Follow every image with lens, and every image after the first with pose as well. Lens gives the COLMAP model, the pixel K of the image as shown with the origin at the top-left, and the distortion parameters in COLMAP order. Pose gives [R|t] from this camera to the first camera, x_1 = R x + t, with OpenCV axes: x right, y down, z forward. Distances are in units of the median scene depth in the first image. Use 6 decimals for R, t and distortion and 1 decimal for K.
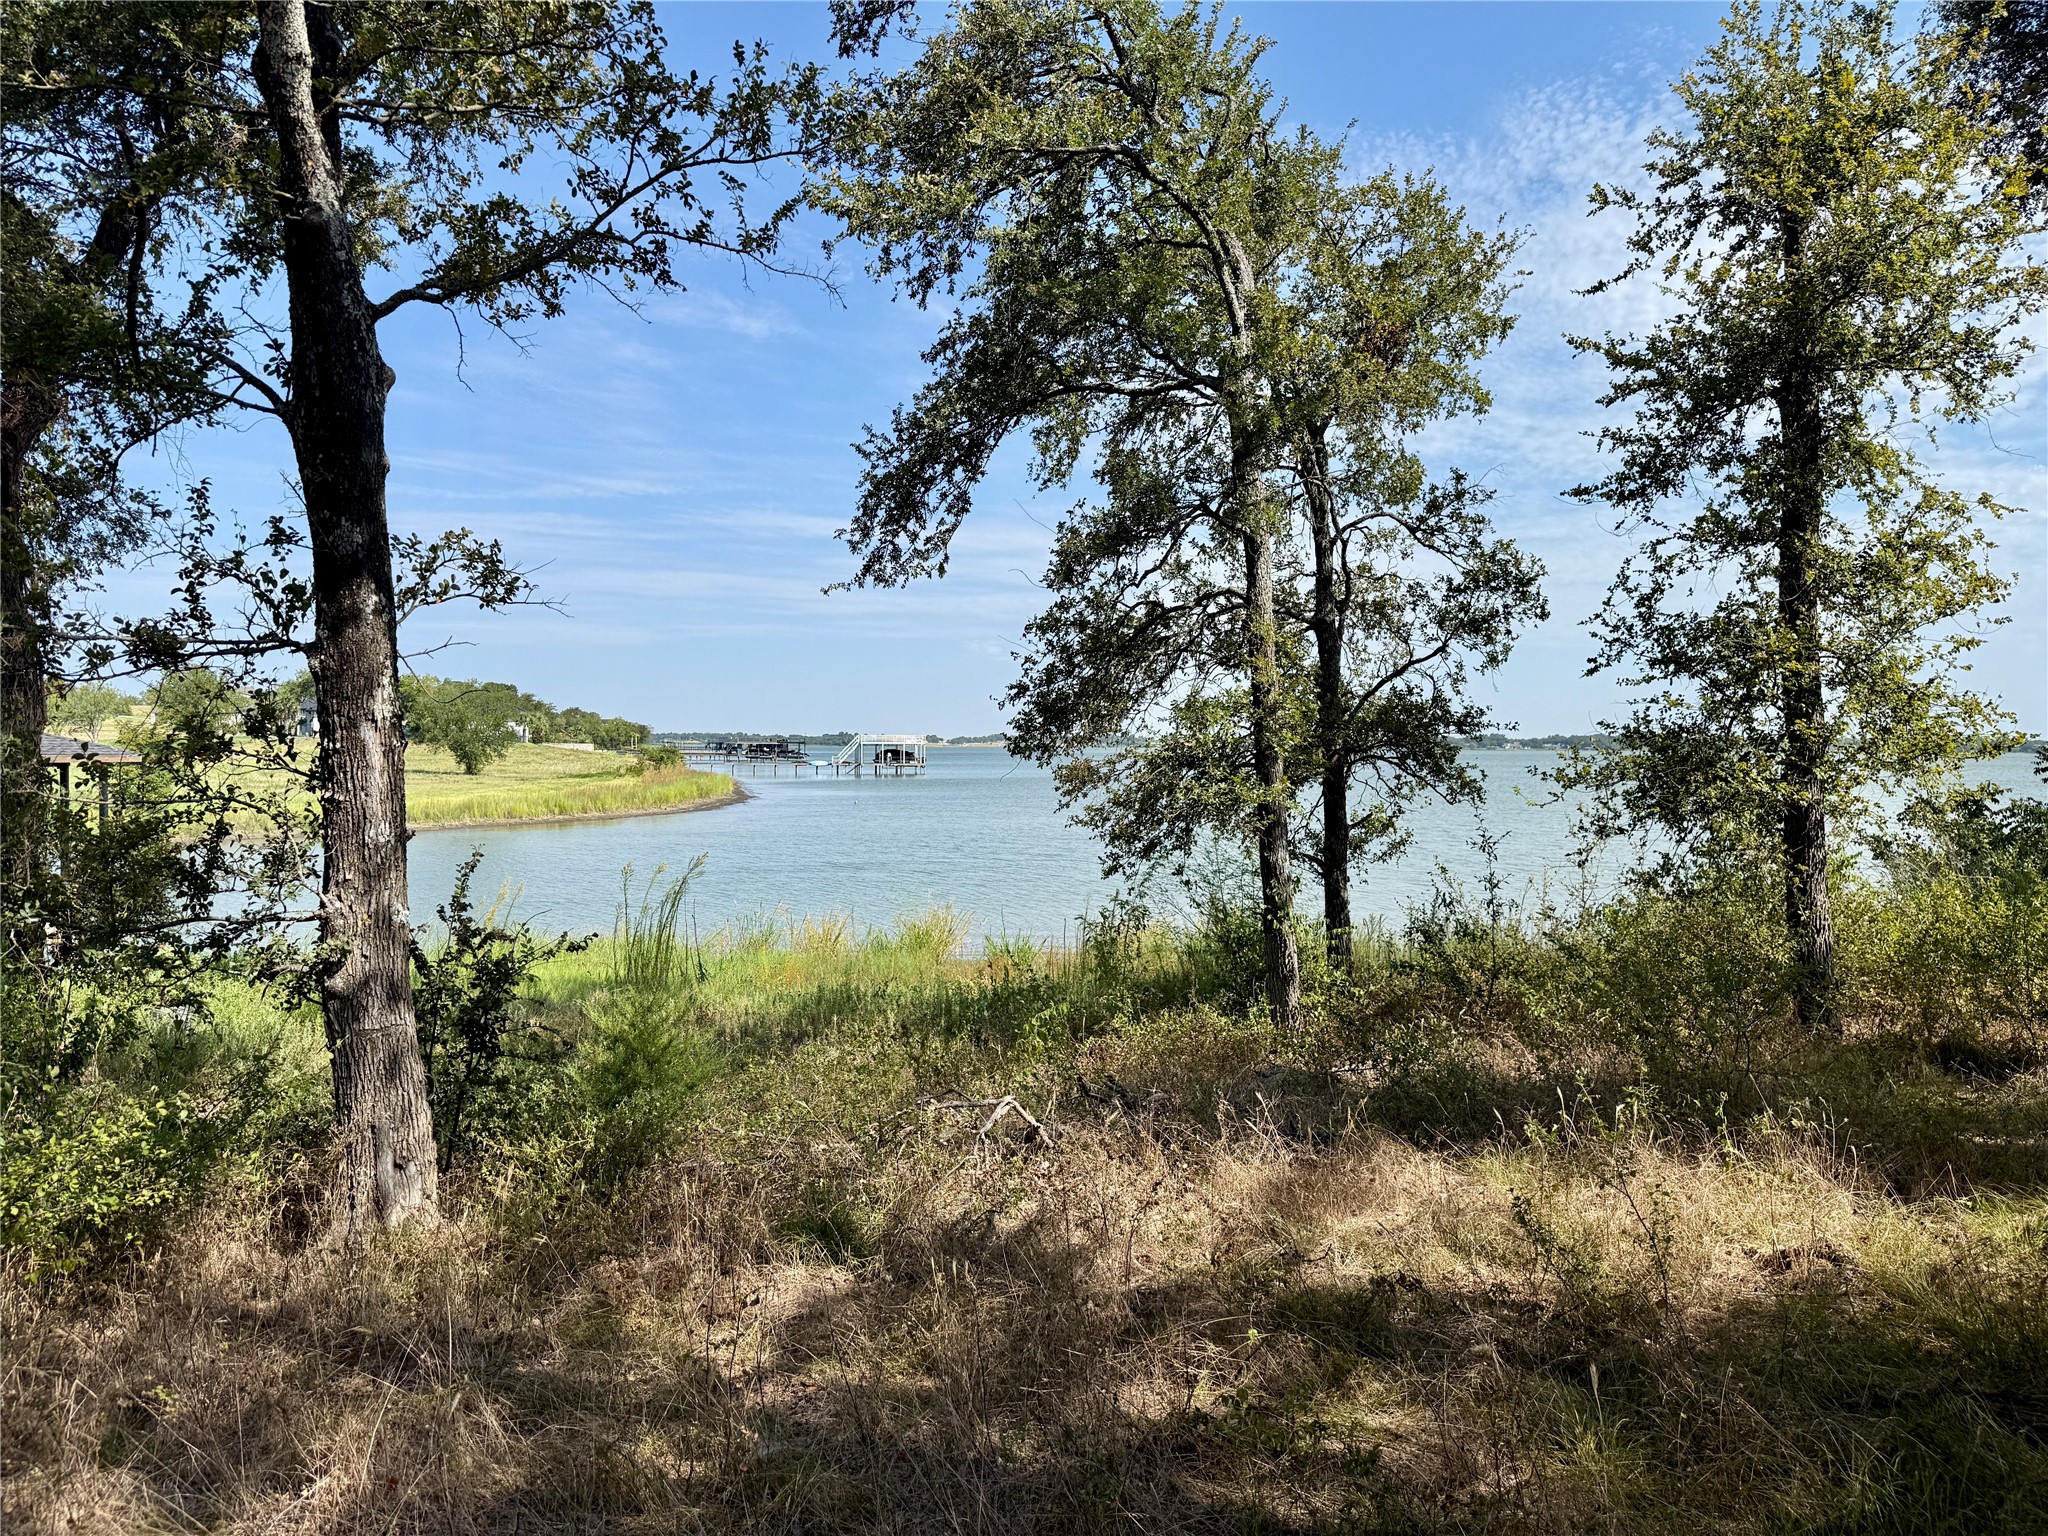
lens RADIAL K [[1428.2, 0, 970.8], [0, 1428.2, 763.4], [0, 0, 1]] dist [0.037223, -0.056214]
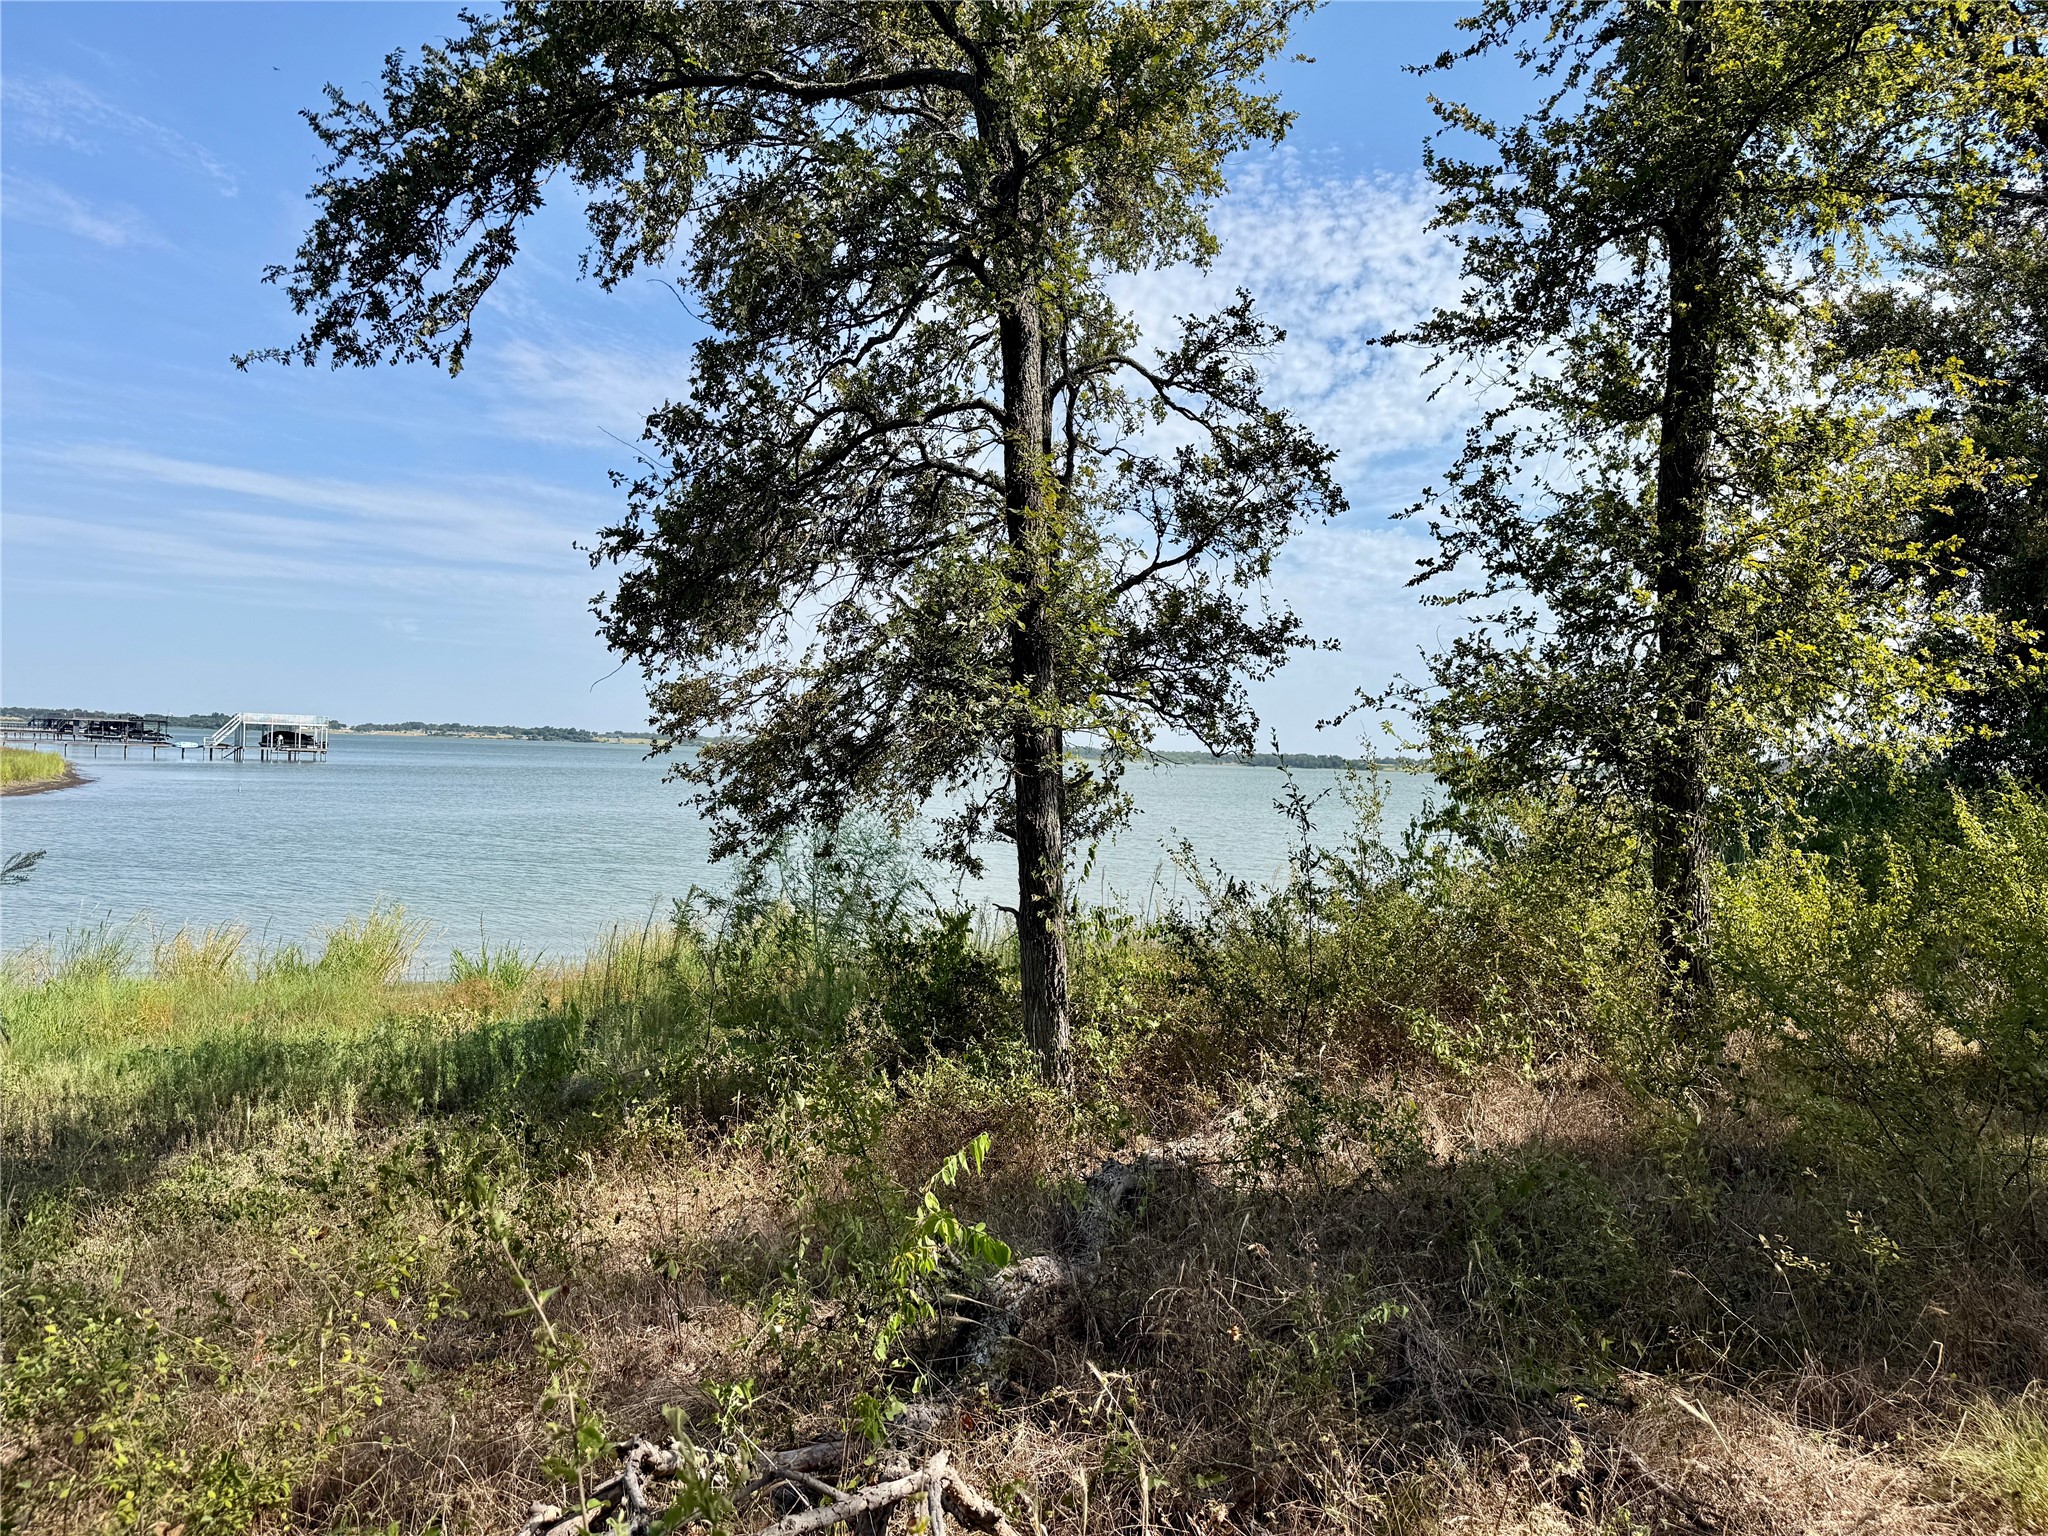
lens RADIAL K [[1428.2, 0, 1017.1], [0, 1428.2, 785.8], [0, 0, 1]] dist [0.037223, -0.056214]
pose [[0.911441, 0.021280, 0.410881, -0.052291], [-0.026043, 0.999643, 0.005997, 0.038370], [-0.410607, -0.016166, 0.911669, 0.349449]]
